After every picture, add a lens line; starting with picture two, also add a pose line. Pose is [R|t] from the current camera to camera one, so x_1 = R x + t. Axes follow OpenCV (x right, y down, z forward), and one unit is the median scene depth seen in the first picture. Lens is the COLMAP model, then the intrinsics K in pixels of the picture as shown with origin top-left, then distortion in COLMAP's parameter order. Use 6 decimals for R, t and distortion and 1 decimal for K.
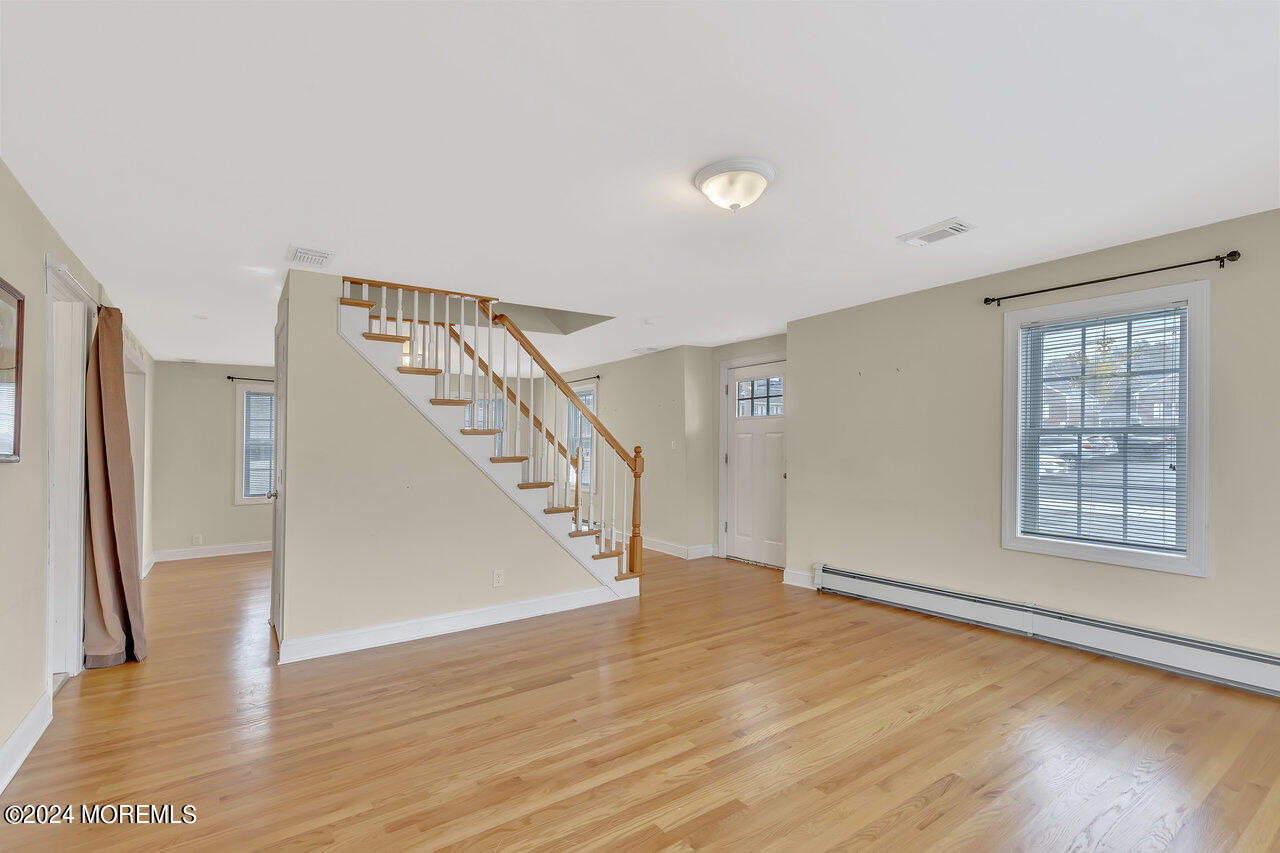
lens RADIAL K [[582.6, 0, 642.6], [0, 582.6, 432.1], [0, 0, 1]] dist [0.007797, 0.001712]
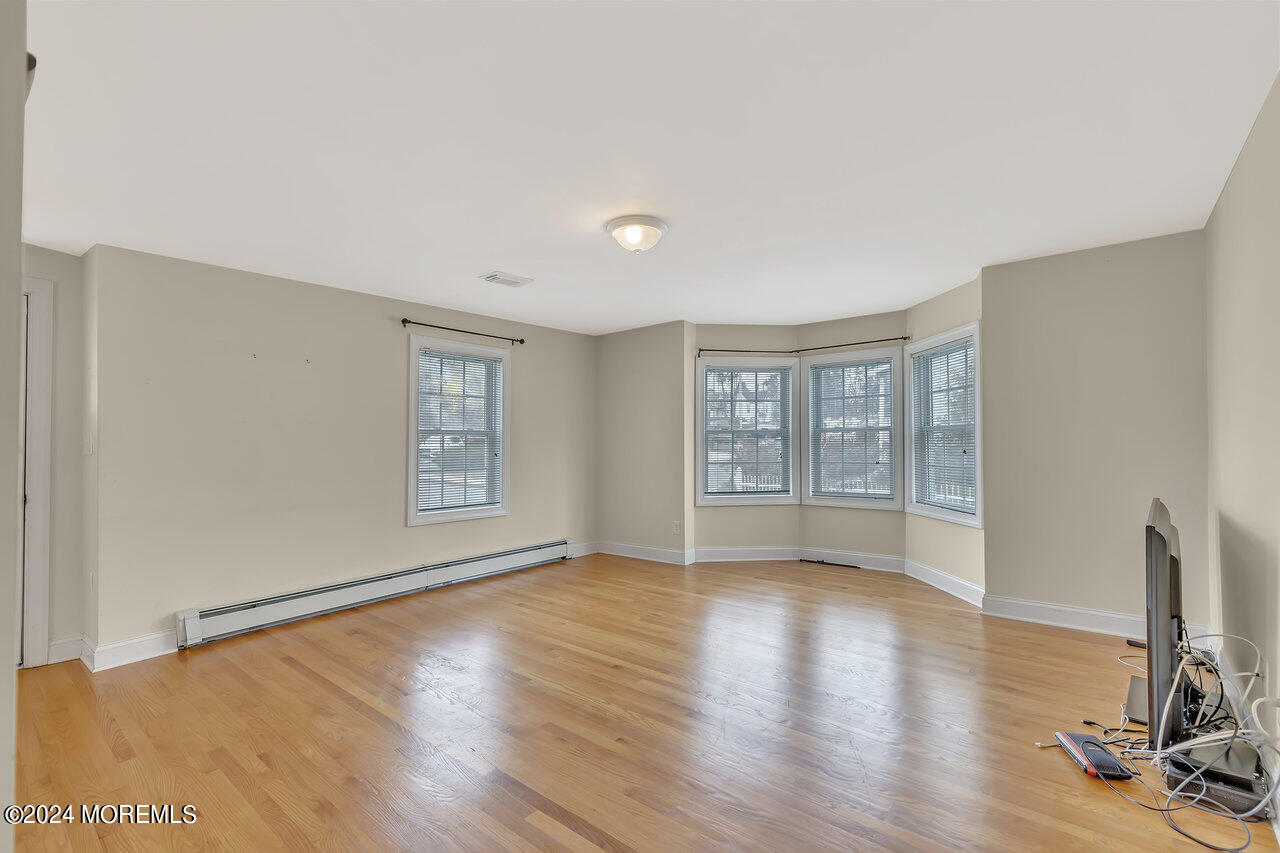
lens RADIAL K [[582.6, 0, 654.3], [0, 582.6, 451.3], [0, 0, 1]] dist [0.007797, 0.001712]
pose [[-0.273221, -0.005796, 0.961934, -0.732911], [-0.003109, 0.999982, 0.005142, 0.034453], [-0.961946, -0.001586, -0.273235, 0.880774]]
